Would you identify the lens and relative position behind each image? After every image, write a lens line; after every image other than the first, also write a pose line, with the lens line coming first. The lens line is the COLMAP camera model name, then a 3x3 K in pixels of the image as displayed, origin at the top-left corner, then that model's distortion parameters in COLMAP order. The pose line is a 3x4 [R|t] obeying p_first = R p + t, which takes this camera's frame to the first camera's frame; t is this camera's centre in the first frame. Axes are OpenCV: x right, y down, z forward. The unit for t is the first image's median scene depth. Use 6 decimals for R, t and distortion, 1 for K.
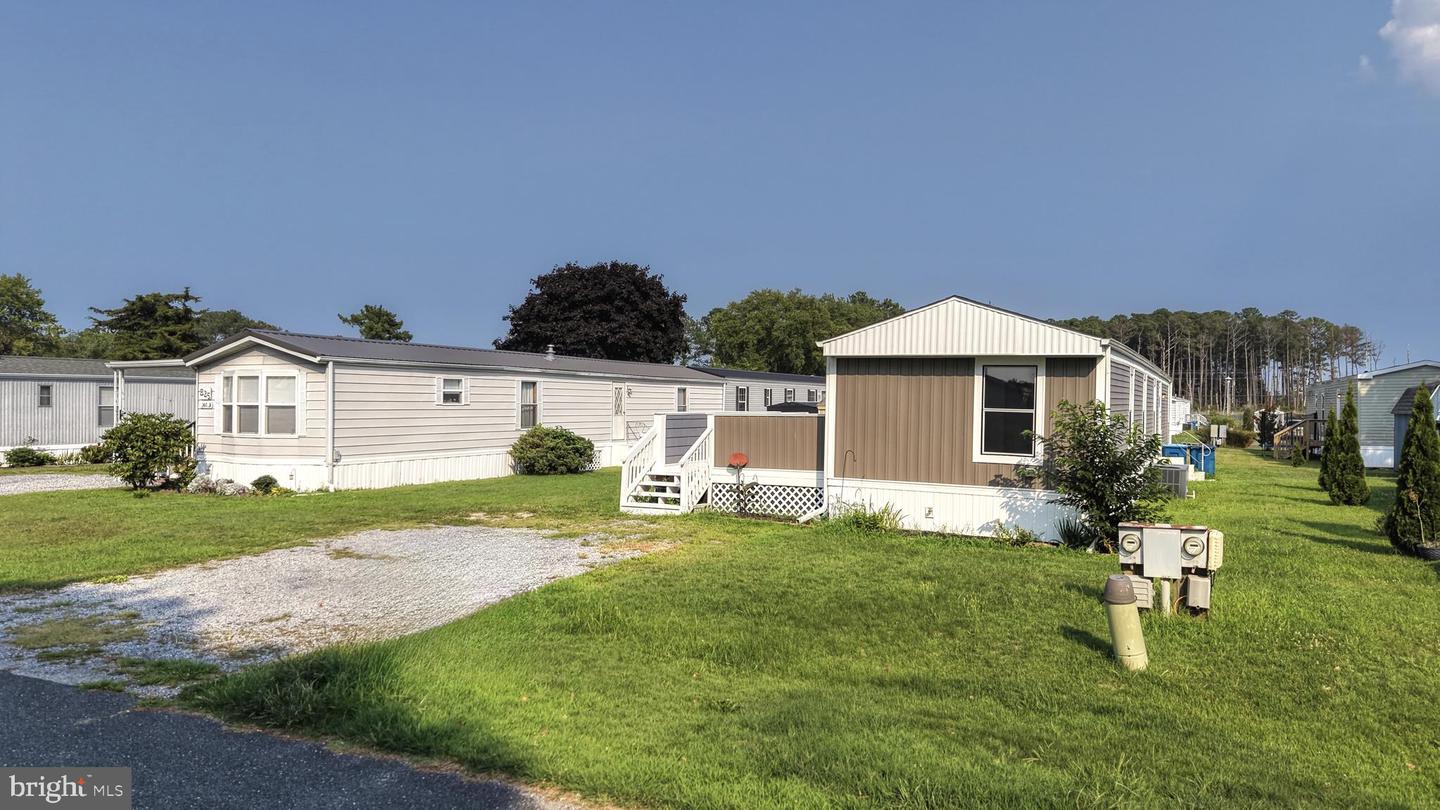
lens RADIAL K [[956.8, 0, 722.8], [0, 956.8, 412.3], [0, 0, 1]] dist [0.081192, -0.112204]
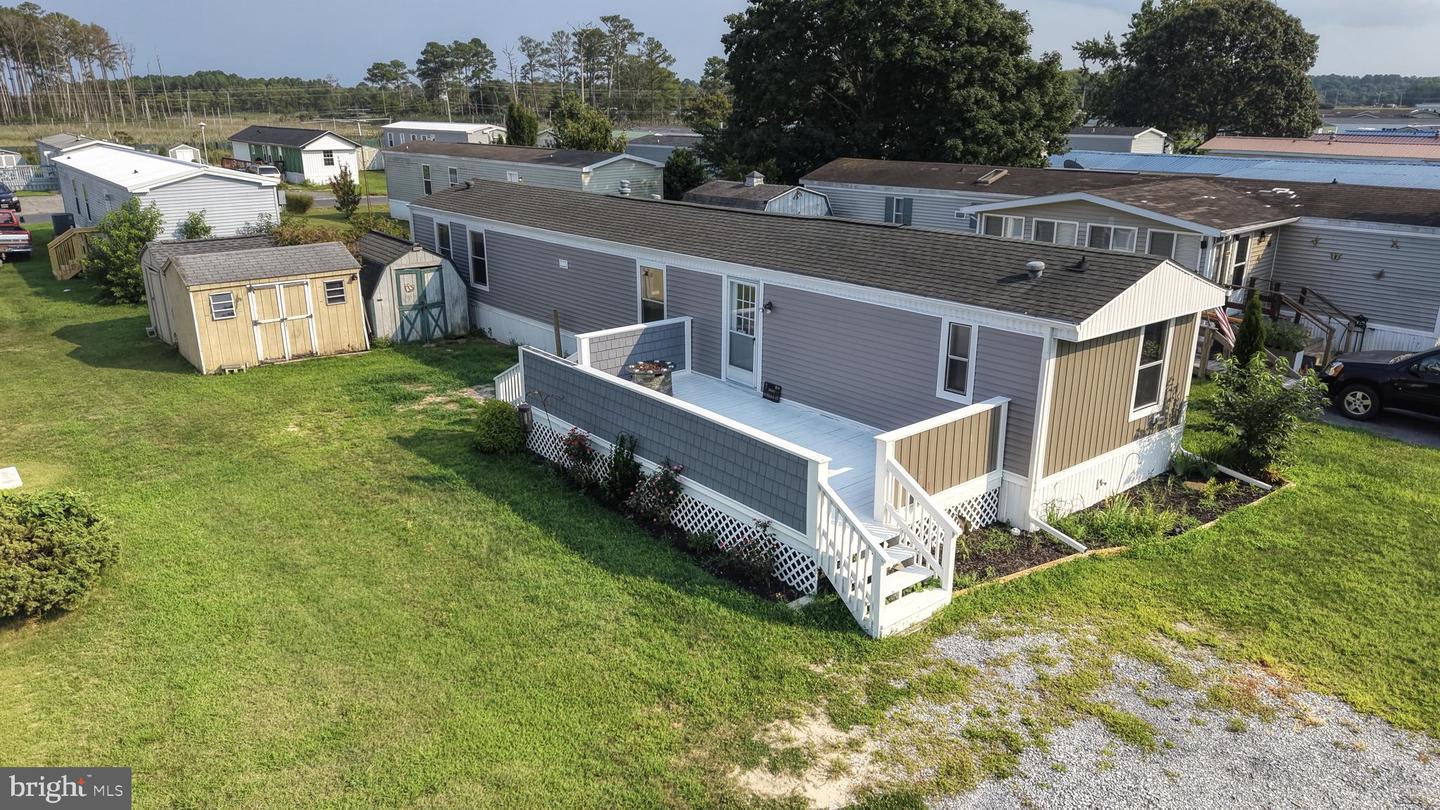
lens RADIAL K [[949.8, 0, 729.7], [0, 949.8, 410.8], [0, 0, 1]] dist [0.054716, -0.071632]
pose [[0.390359, -0.289403, 0.873994, -0.653454], [0.012978, 0.950945, 0.309088, -0.232924], [-0.920571, -0.109312, 0.374966, 0.887379]]
